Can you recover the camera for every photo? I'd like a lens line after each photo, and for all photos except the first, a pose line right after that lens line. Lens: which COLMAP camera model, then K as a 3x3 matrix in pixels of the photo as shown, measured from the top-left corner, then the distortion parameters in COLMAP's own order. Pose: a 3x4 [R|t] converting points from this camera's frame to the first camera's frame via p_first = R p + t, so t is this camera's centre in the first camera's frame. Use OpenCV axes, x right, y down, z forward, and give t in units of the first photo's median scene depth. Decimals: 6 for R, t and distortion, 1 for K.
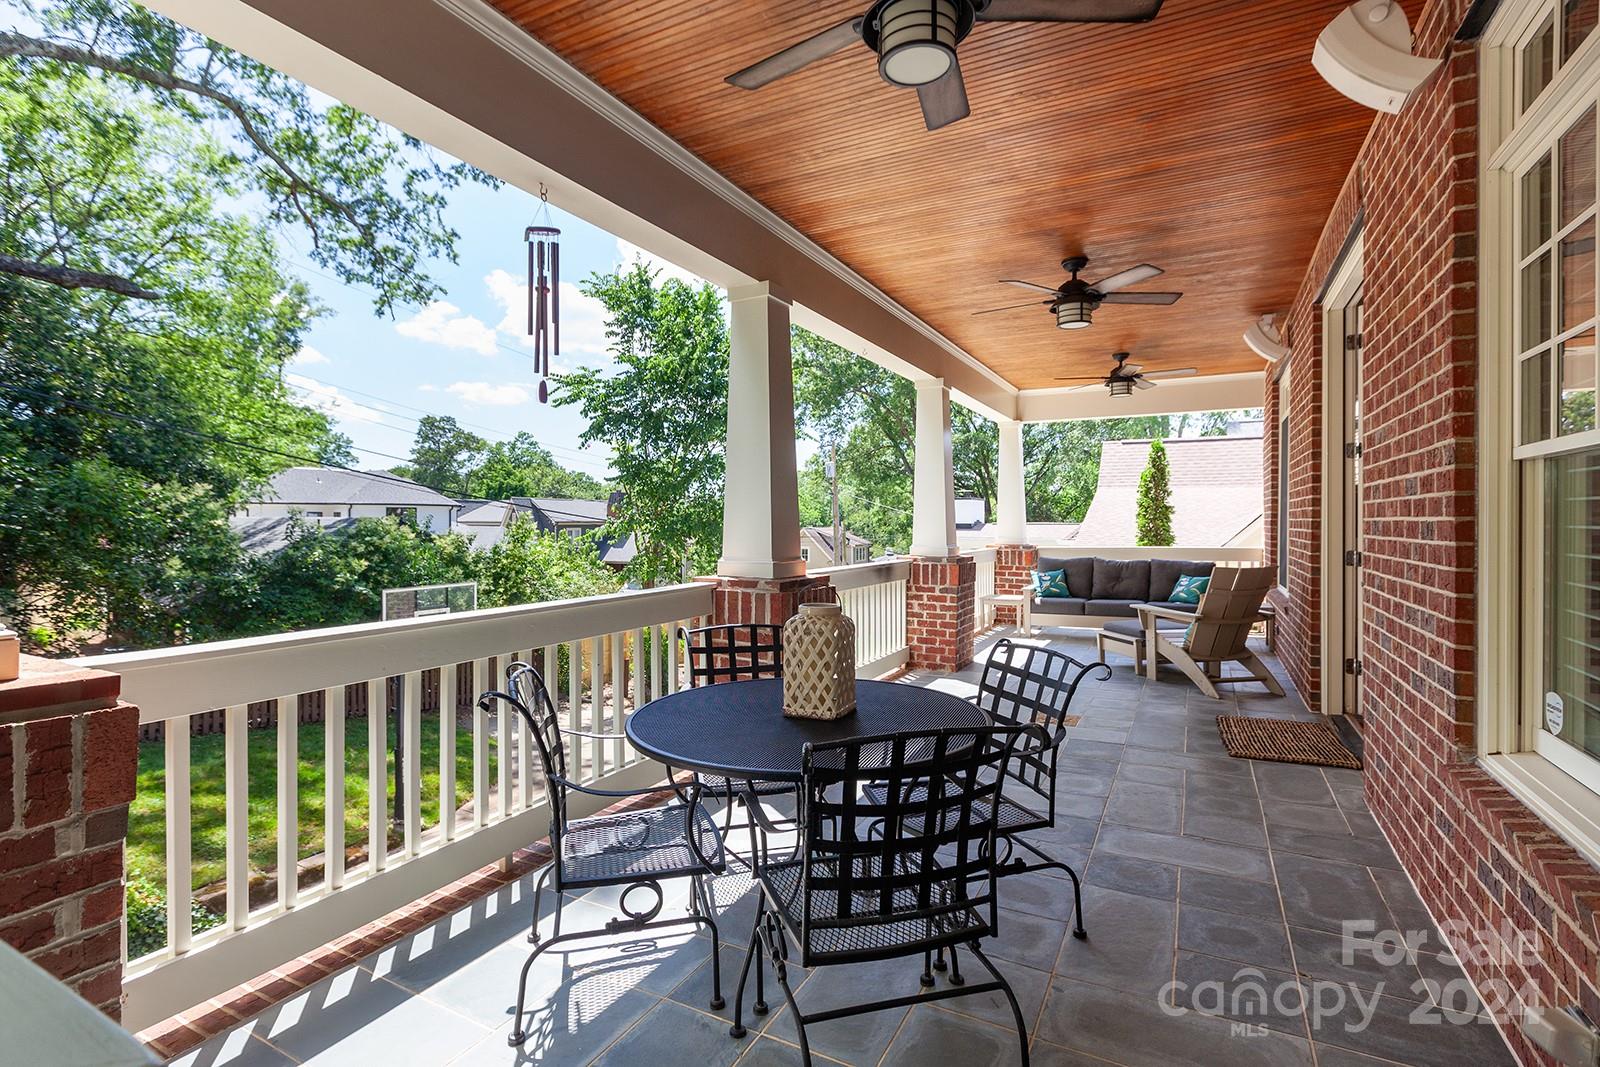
lens RADIAL K [[740.5, 0, 789.7], [0, 740.5, 522.5], [0, 0, 1]] dist [-0.000708, -0.000191]
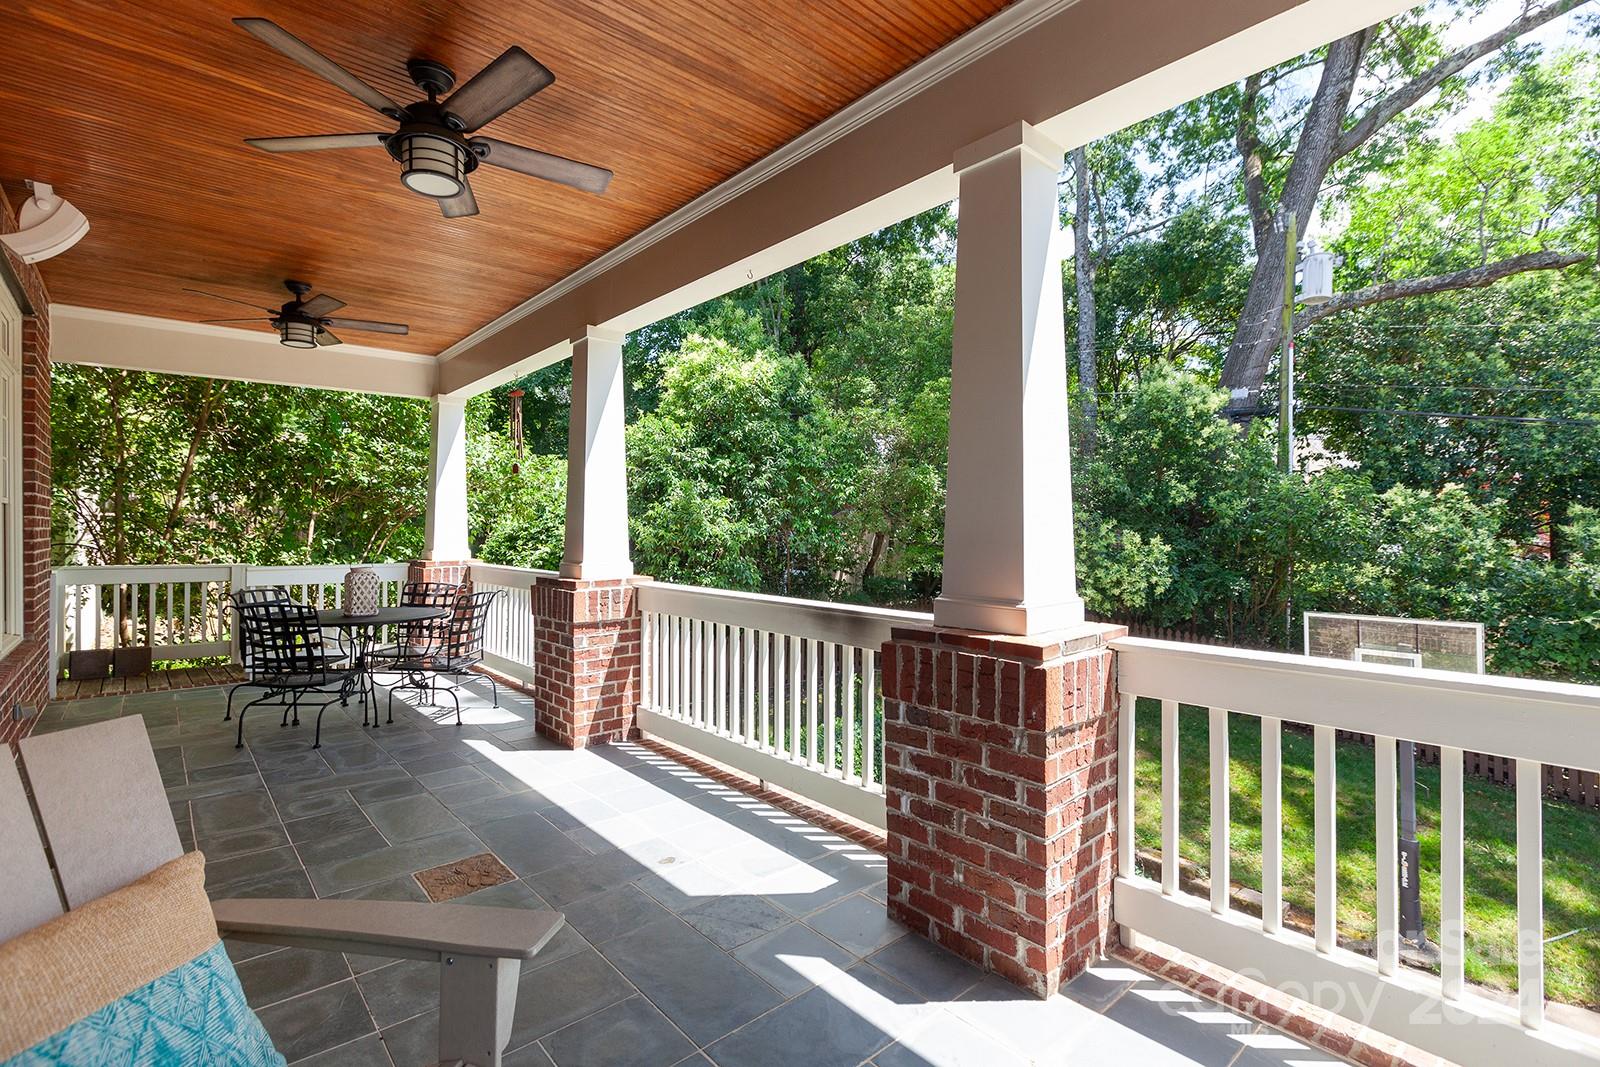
lens RADIAL K [[740.5, 0, 789.7], [0, 740.5, 522.5], [0, 0, 1]] dist [-0.000708, -0.000191]
pose [[-0.349775, -0.011189, -0.936767, 0.920229], [-0.002738, 0.999937, -0.010922, 0.004379], [0.936830, -0.001255, -0.349784, 1.633016]]
